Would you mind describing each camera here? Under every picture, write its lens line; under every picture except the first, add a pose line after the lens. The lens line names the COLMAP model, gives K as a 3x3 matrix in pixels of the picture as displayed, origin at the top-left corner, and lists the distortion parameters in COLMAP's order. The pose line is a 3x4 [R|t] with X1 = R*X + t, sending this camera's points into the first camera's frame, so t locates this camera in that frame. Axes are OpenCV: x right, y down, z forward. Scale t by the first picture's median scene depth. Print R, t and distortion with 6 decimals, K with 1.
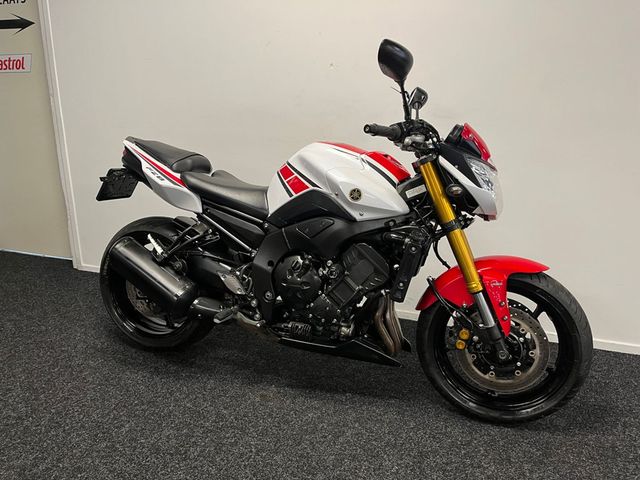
lens RADIAL K [[484.6, 0, 324.3], [0, 484.6, 236.3], [0, 0, 1]] dist [0.093278, -0.127787]
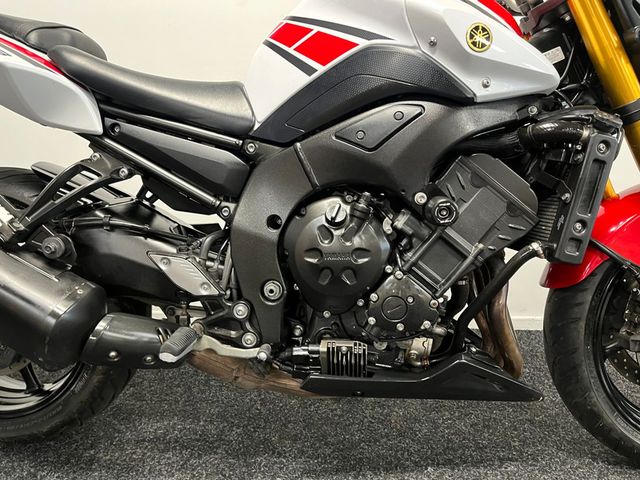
lens RADIAL K [[484.6, 0, 324.3], [0, 484.6, 236.3], [0, 0, 1]] dist [0.093278, -0.127787]
pose [[0.962764, -0.070081, 0.261103, -0.193360], [0.088313, 0.994359, -0.058748, 0.105997], [-0.255513, 0.079619, 0.963522, 0.550145]]
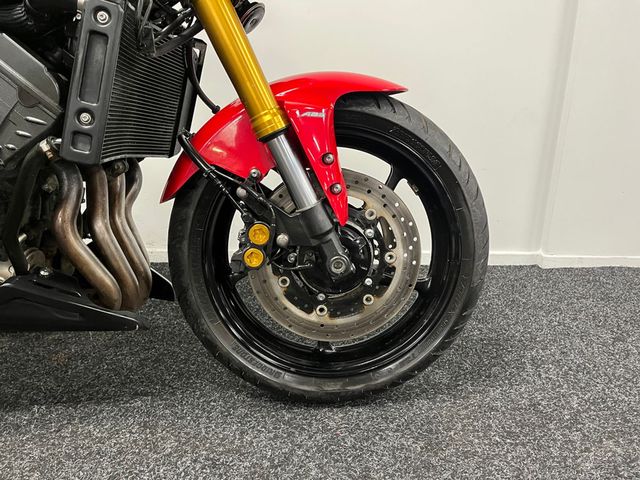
lens RADIAL K [[484.6, 0, 324.3], [0, 484.6, 236.3], [0, 0, 1]] dist [0.093278, -0.127787]
pose [[0.941321, -0.099593, 0.322484, 0.186069], [0.088050, 0.994849, 0.050225, 0.176157], [-0.325824, -0.018883, 0.945242, 0.516344]]
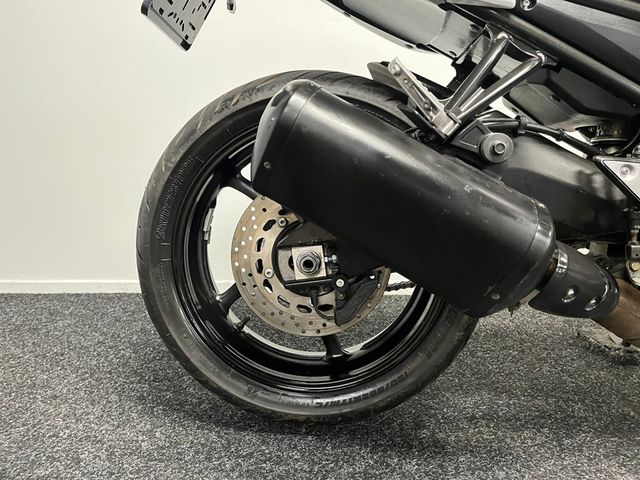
lens RADIAL K [[484.6, 0, 324.3], [0, 484.6, 236.3], [0, 0, 1]] dist [0.093278, -0.127787]
pose [[0.952599, -0.076535, 0.294446, -0.551065], [0.097149, 0.993693, -0.056009, 0.136610], [-0.288302, 0.081959, 0.954026, 0.786754]]
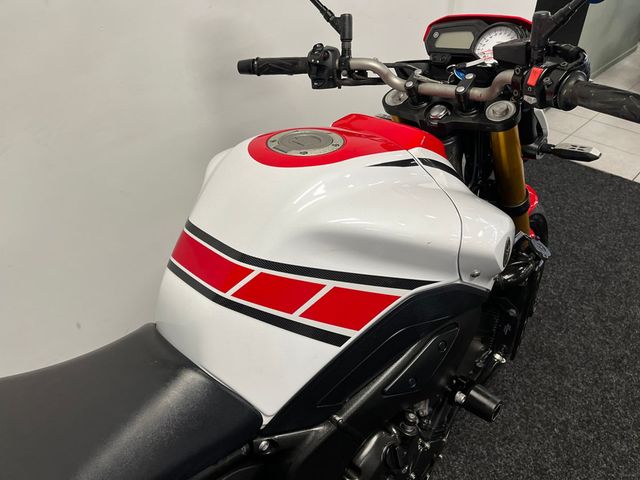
lens RADIAL K [[484.6, 0, 324.3], [0, 484.6, 236.3], [0, 0, 1]] dist [0.093278, -0.127787]
pose [[0.426465, -0.552943, 0.715808, -0.282430], [0.249428, 0.832590, 0.494550, -0.322448], [-0.869433, -0.032365, 0.492990, 0.844872]]
